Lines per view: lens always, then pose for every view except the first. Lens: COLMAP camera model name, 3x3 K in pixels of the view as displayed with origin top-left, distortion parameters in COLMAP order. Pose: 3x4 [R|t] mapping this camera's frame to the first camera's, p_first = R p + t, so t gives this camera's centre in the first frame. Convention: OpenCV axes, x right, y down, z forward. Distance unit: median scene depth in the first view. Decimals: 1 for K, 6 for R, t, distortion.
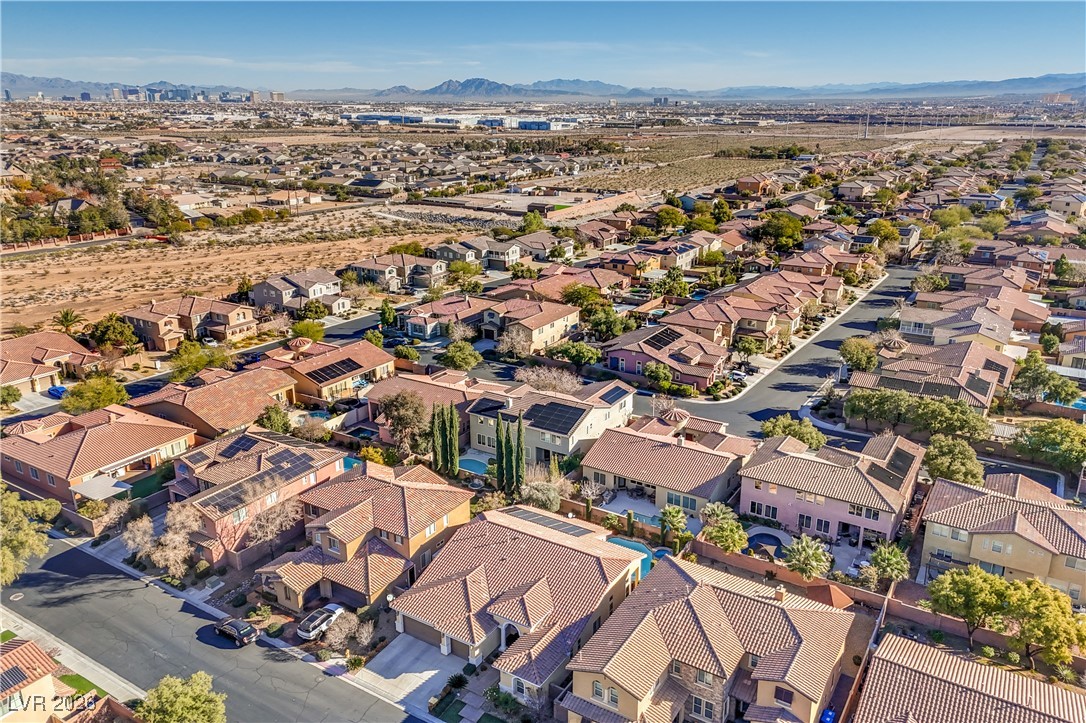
lens RADIAL K [[798.3, 0, 543.0], [0, 798.3, 361.5], [0, 0, 1]] dist [0.083662, -0.070161]
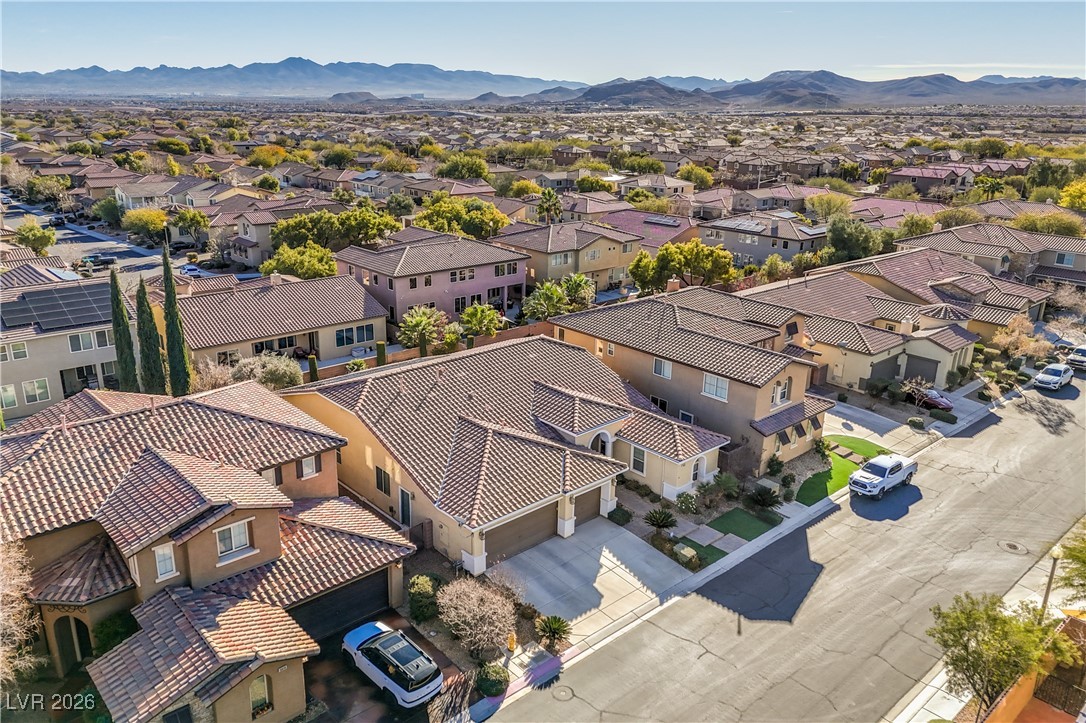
lens RADIAL K [[798.3, 0, 543.0], [0, 798.3, 361.5], [0, 0, 1]] dist [0.083662, -0.070161]
pose [[0.277763, -0.302385, 0.911817, -0.587473], [0.289024, 0.931495, 0.220867, 0.107217], [-0.916140, 0.202188, 0.346131, 0.754449]]
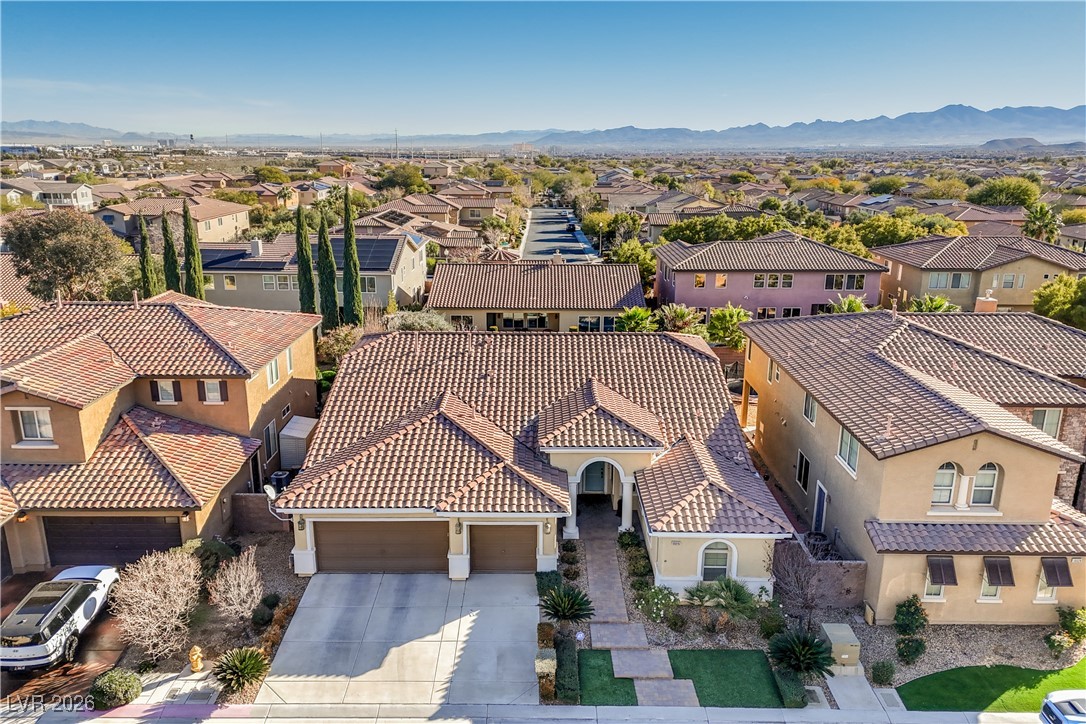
lens RADIAL K [[798.3, 0, 543.0], [0, 798.3, 362.0], [0, 0, 1]] dist [0.083662, -0.070161]
pose [[0.848590, -0.140406, 0.510079, -0.261927], [0.163583, 0.986529, -0.000587, 0.250882], [-0.503126, 0.083938, 0.860127, 0.596565]]
